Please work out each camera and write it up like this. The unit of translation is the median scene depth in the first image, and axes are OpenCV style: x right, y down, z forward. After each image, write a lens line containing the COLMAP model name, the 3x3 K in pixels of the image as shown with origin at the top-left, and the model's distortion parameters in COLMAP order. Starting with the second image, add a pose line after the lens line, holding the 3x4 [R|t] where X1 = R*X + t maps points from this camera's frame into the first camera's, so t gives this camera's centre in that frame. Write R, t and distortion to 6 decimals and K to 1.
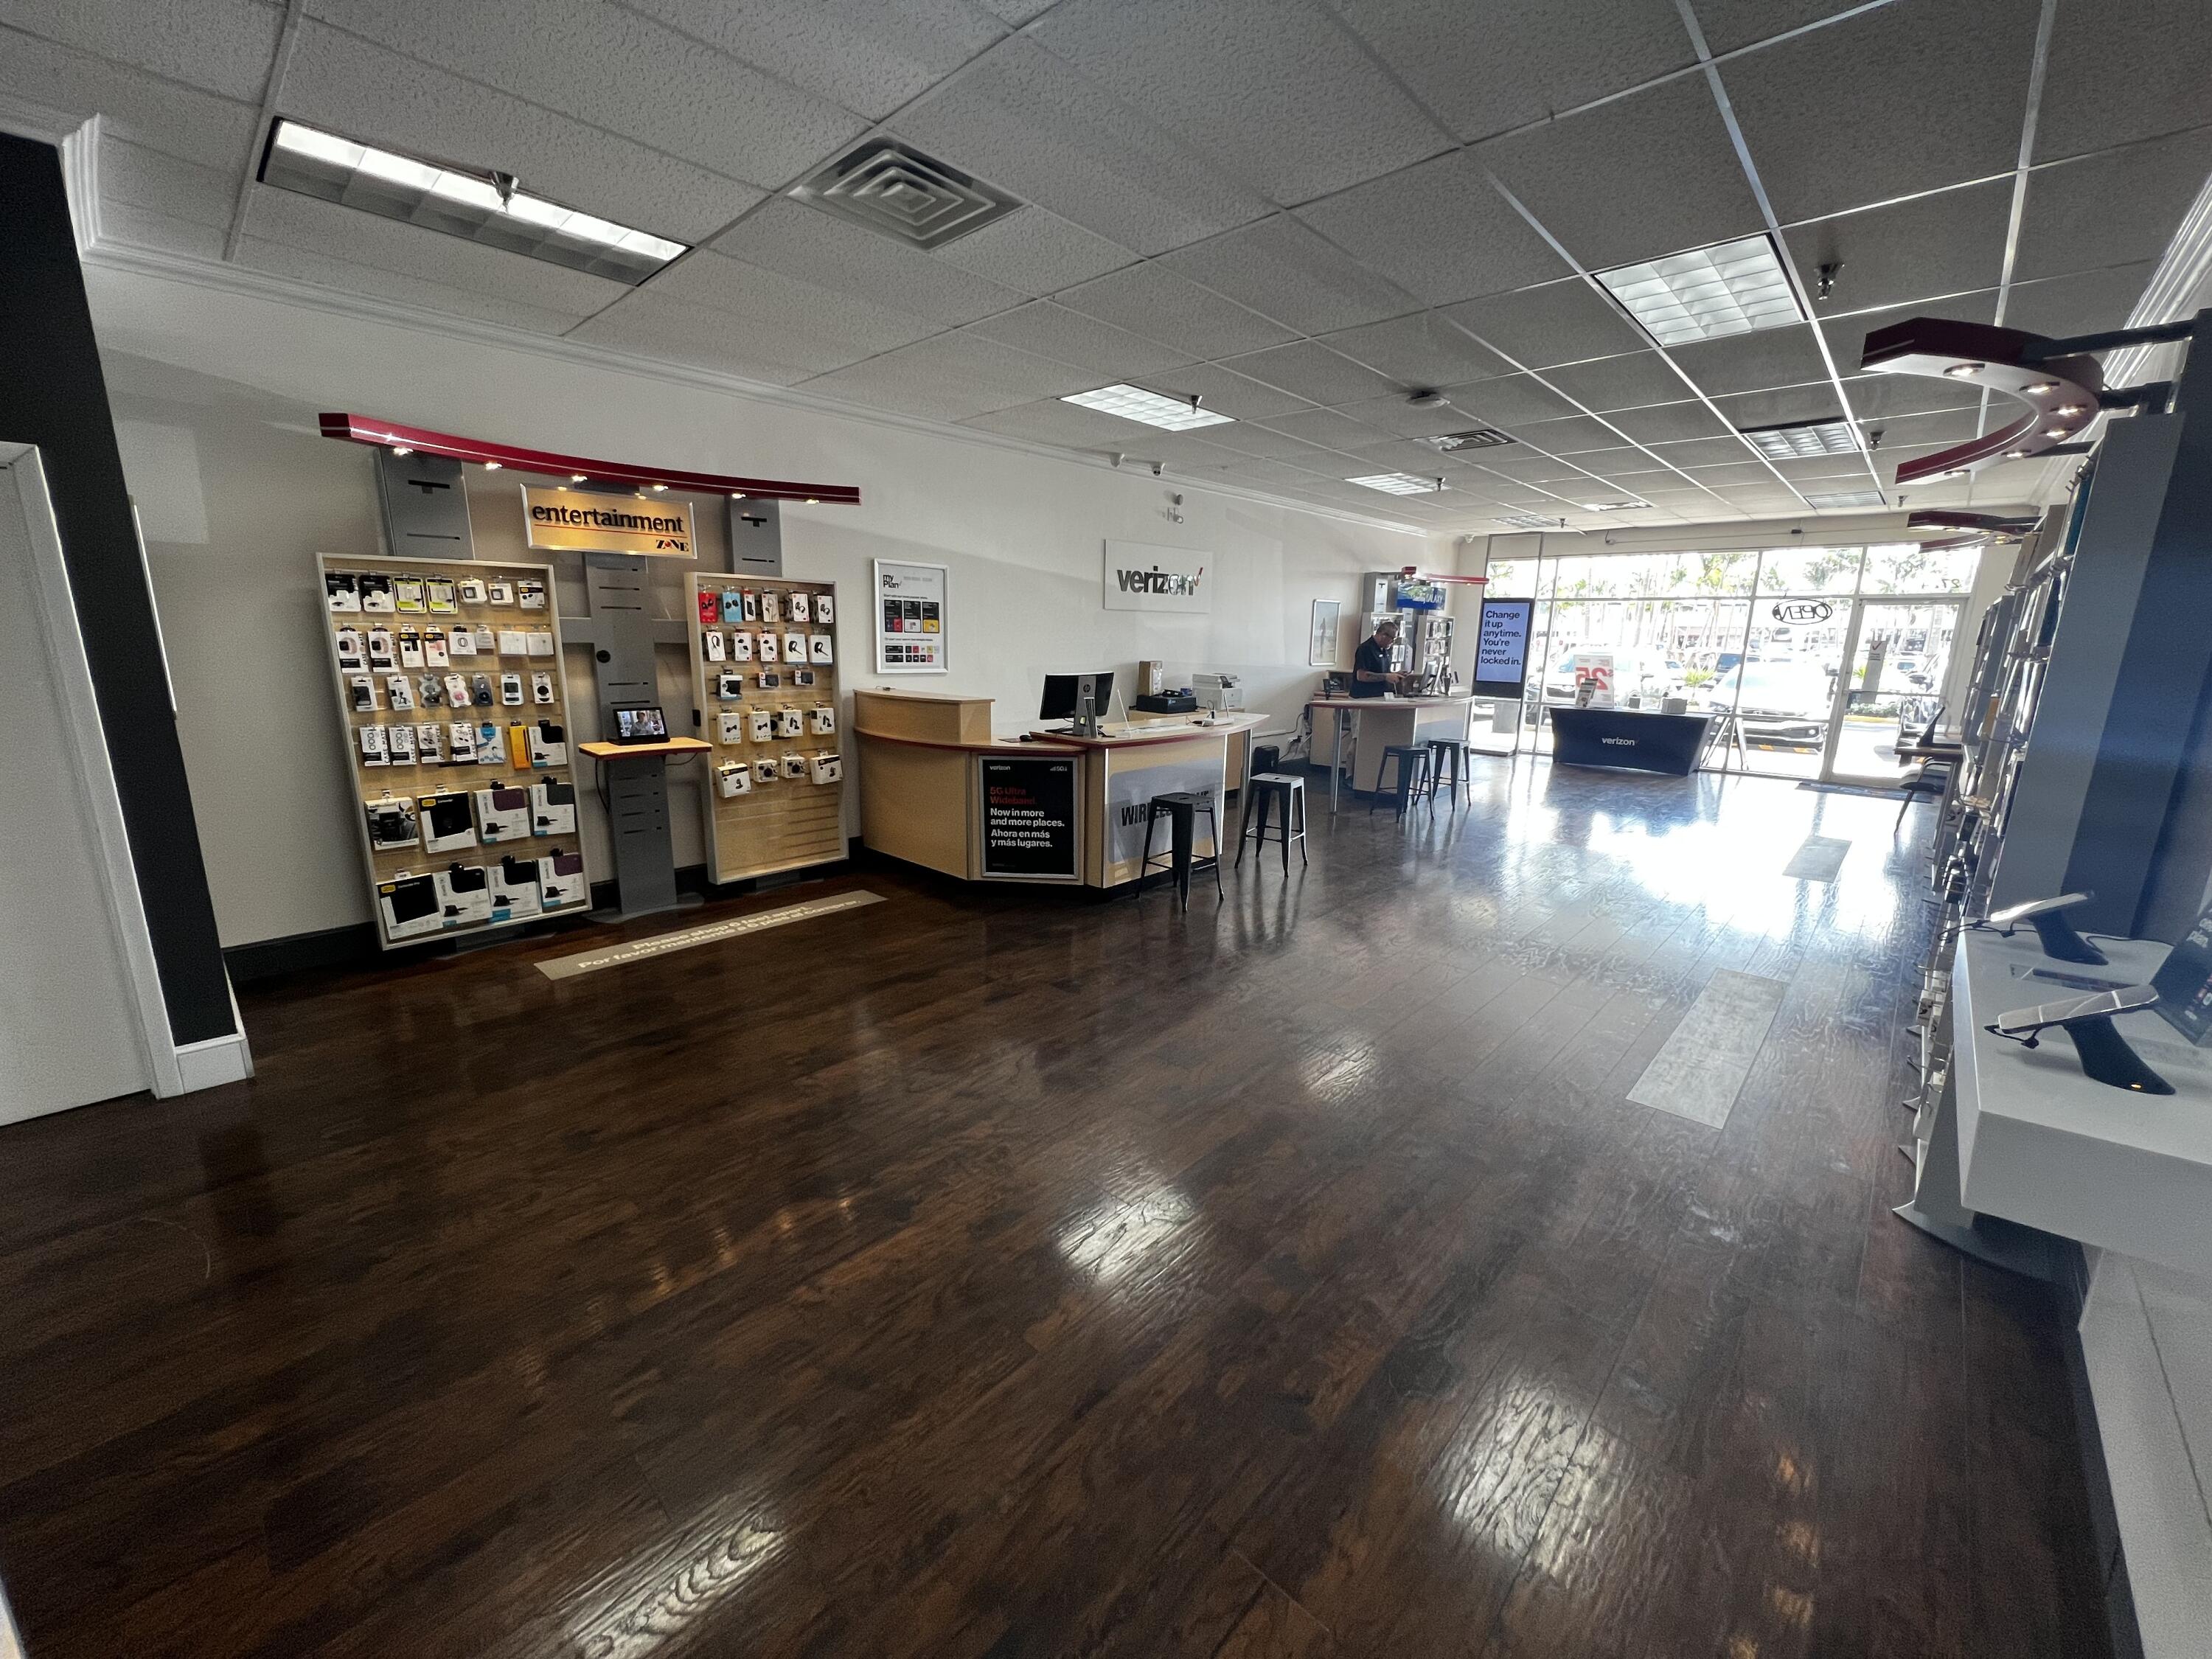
lens RADIAL K [[890.1, 0, 1102.6], [0, 890.1, 828.8], [0, 0, 1]] dist [0.001260, -0.000522]
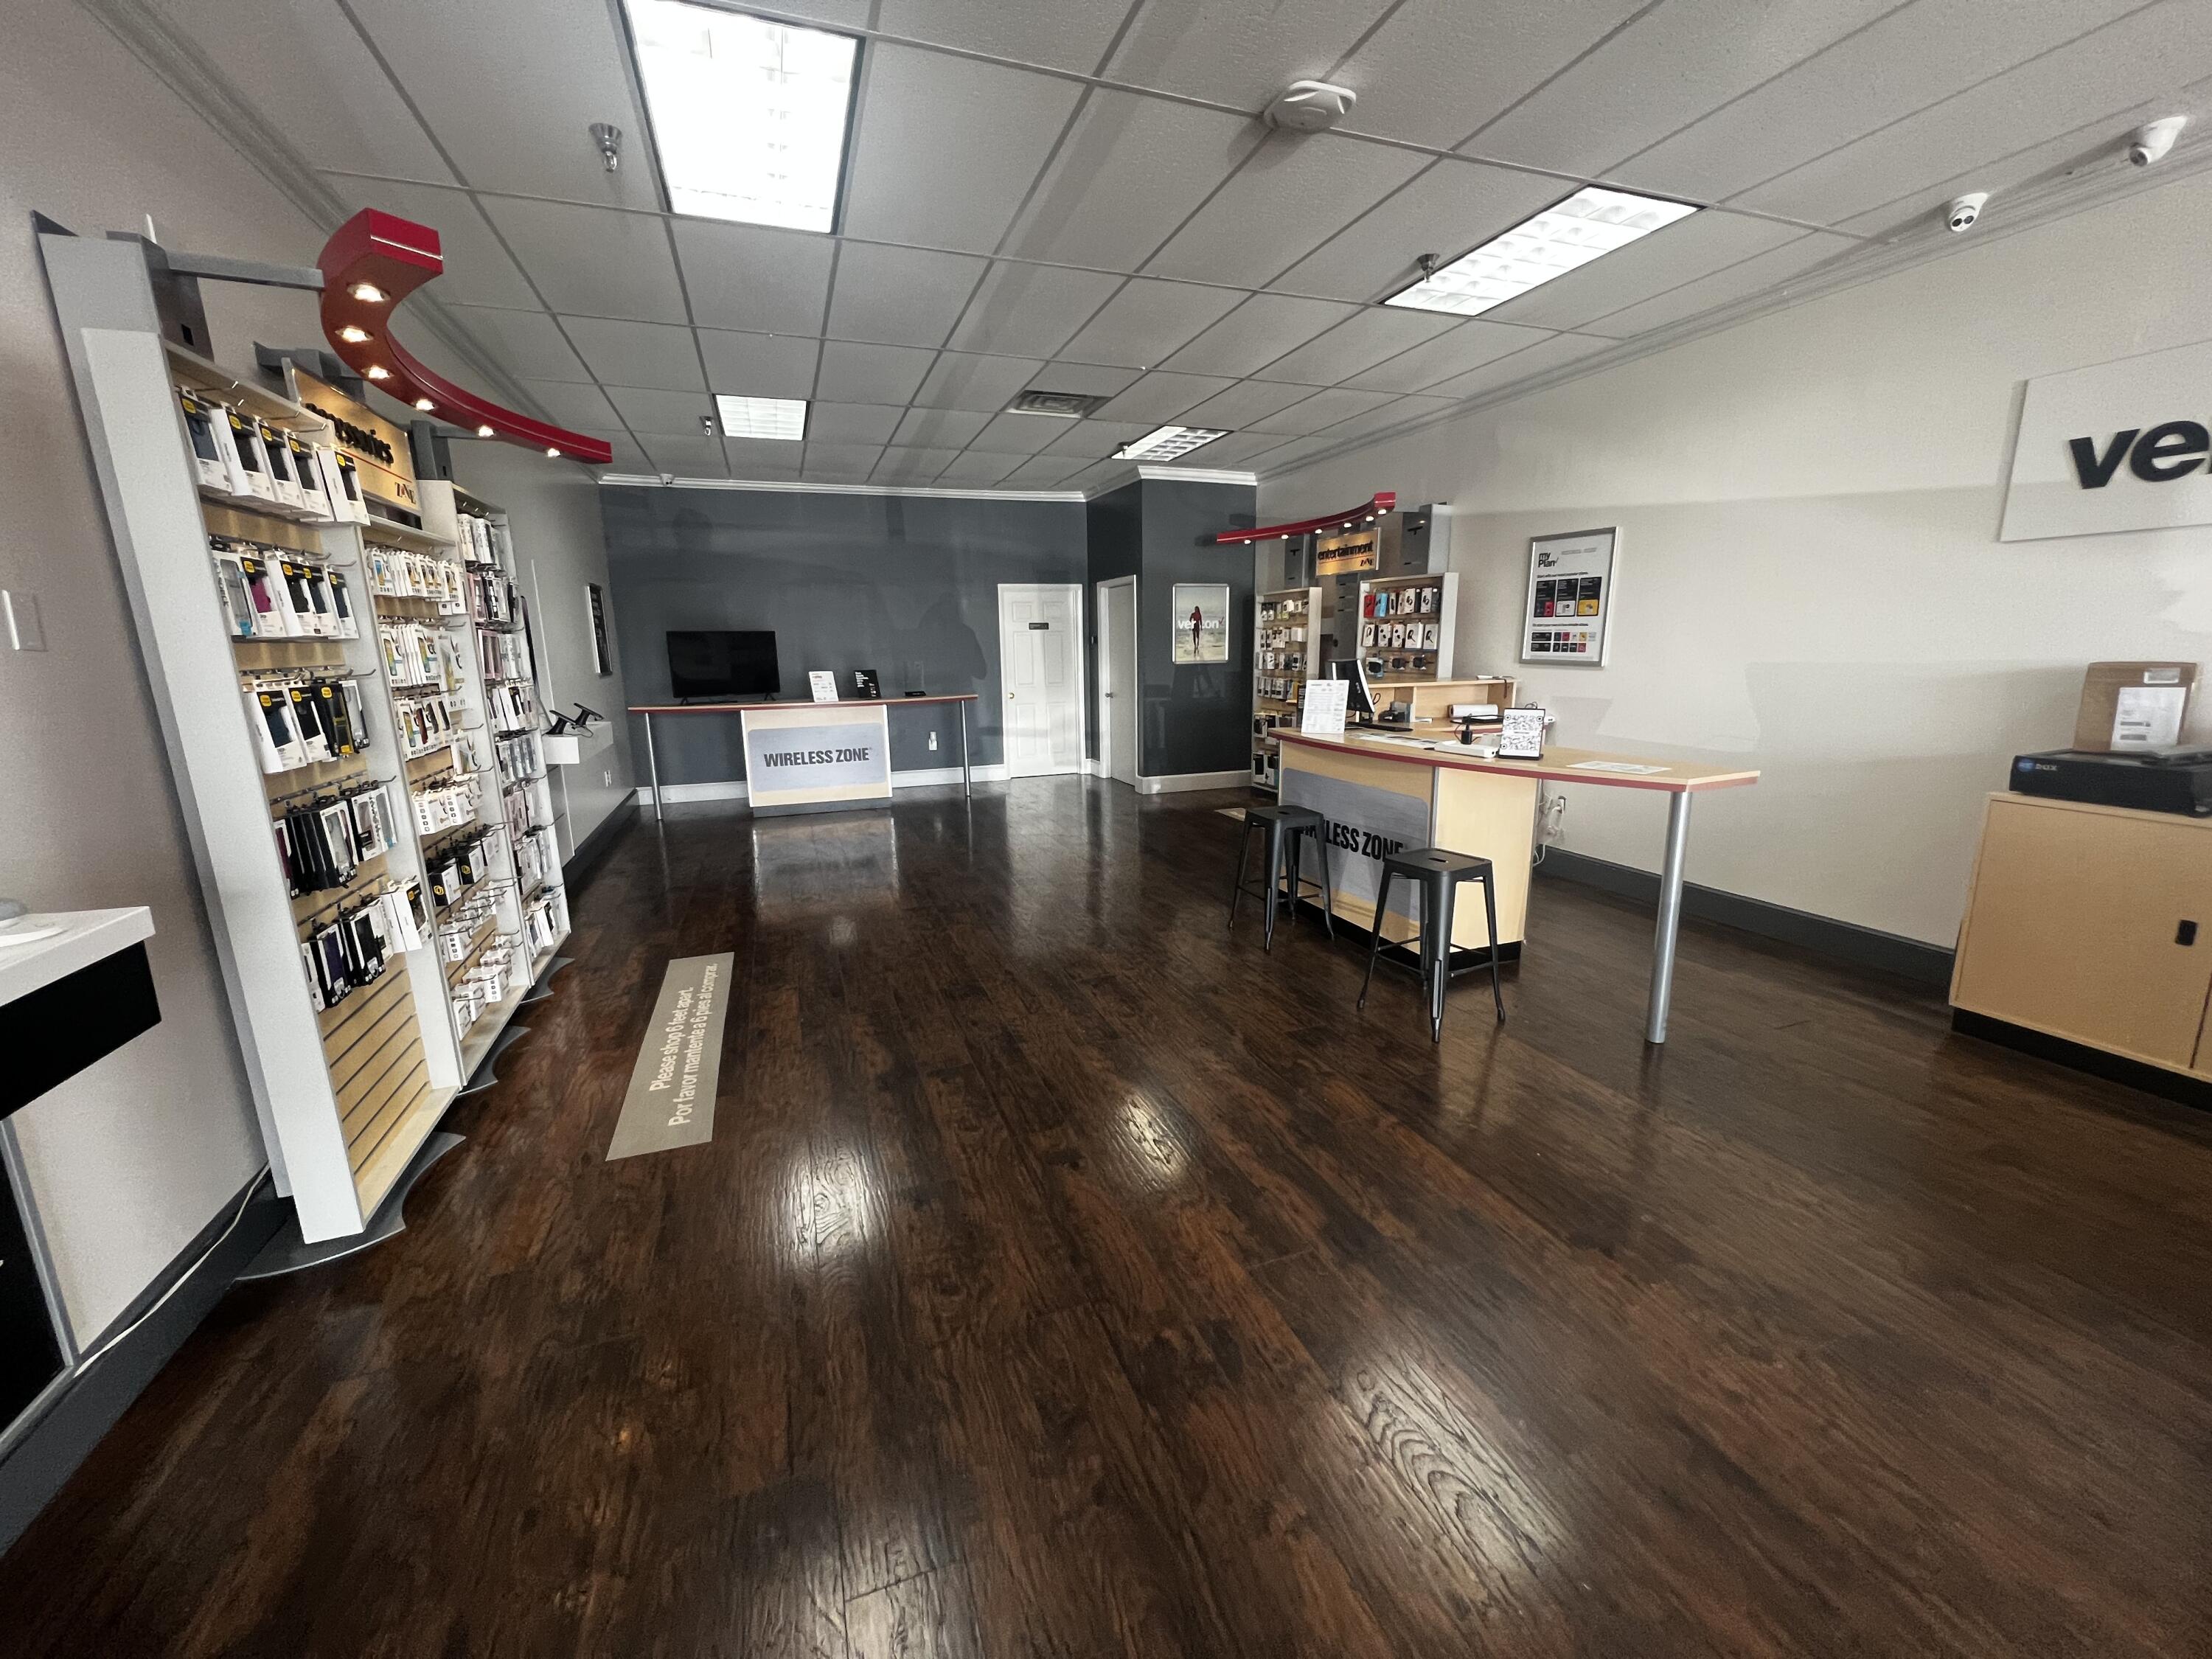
lens RADIAL K [[890.1, 0, 1109.7], [0, 890.1, 826.9], [0, 0, 1]] dist [0.001260, -0.000522]
pose [[-0.450487, 0.173746, -0.875713, 0.769902], [-0.185263, 0.941336, 0.282069, -0.195010], [0.873349, 0.289306, -0.391871, 1.032561]]
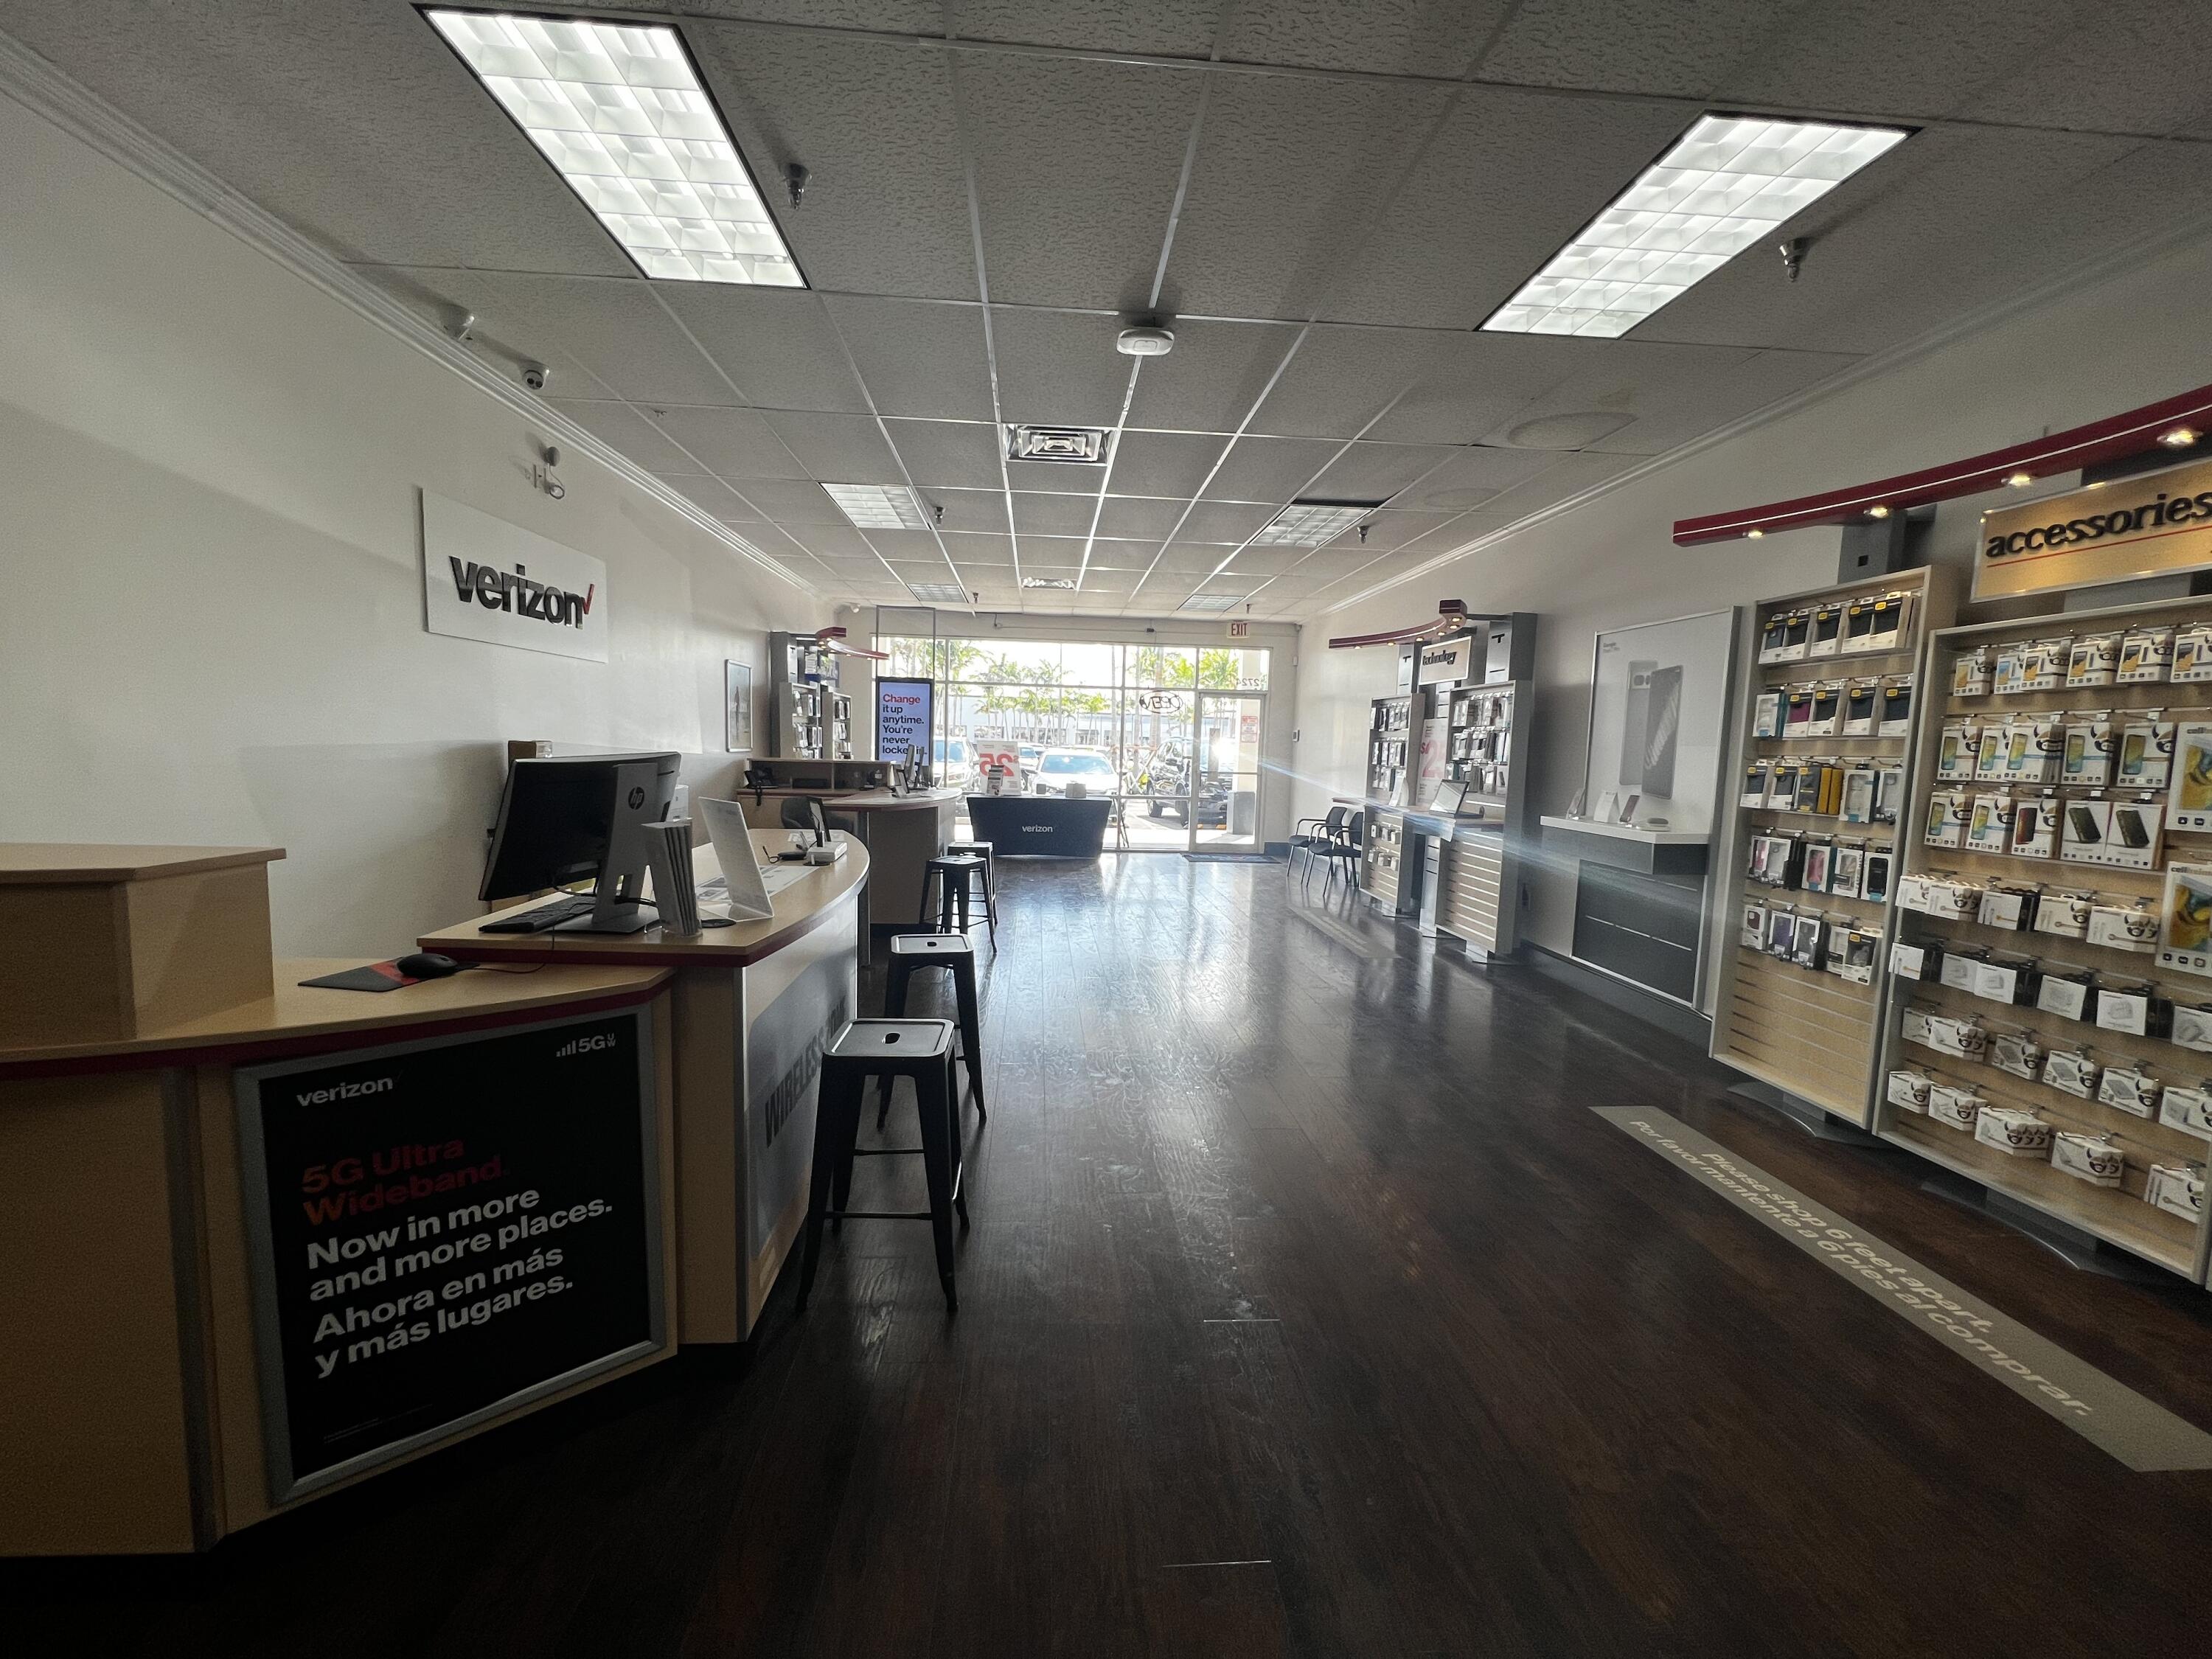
lens RADIAL K [[890.1, 0, 1108.4], [0, 890.1, 823.9], [0, 0, 1]] dist [0.001260, -0.000522]
pose [[0.679599, -0.064088, 0.730779, -0.130851], [0.142303, 0.988771, -0.045623, -0.090504], [-0.719649, 0.134998, 0.681088, 0.535801]]
